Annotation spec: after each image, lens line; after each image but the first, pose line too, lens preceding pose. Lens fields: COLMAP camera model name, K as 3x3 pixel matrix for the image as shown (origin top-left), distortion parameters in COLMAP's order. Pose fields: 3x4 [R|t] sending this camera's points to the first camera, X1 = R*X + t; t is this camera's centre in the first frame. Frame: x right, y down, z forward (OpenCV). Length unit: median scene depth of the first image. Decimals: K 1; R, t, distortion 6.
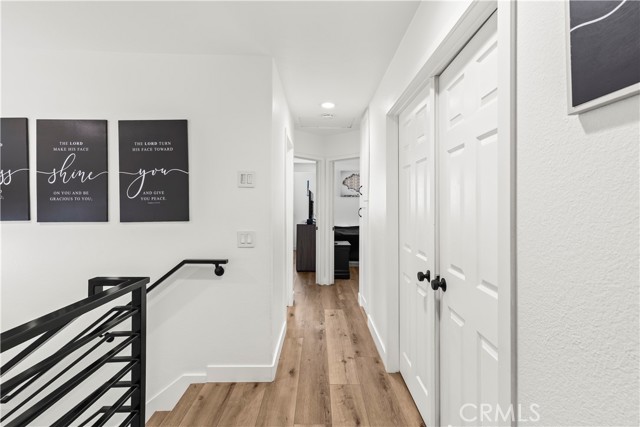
lens RADIAL K [[293.4, 0, 321.5], [0, 293.4, 208.2], [0, 0, 1]] dist [0.003370, 0.000276]
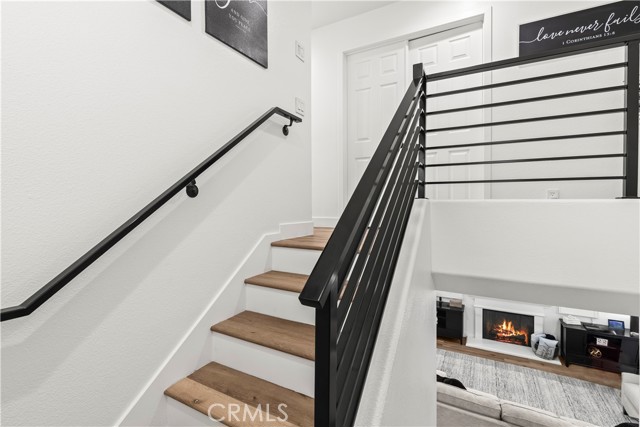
lens RADIAL K [[293.4, 0, 321.5], [0, 293.4, 208.2], [0, 0, 1]] dist [0.003370, 0.000276]
pose [[0.504168, -0.009444, 0.863554, -1.171623], [0.007335, 0.999951, 0.006653, 0.480689], [-0.863575, 0.002980, 0.504212, 0.387086]]
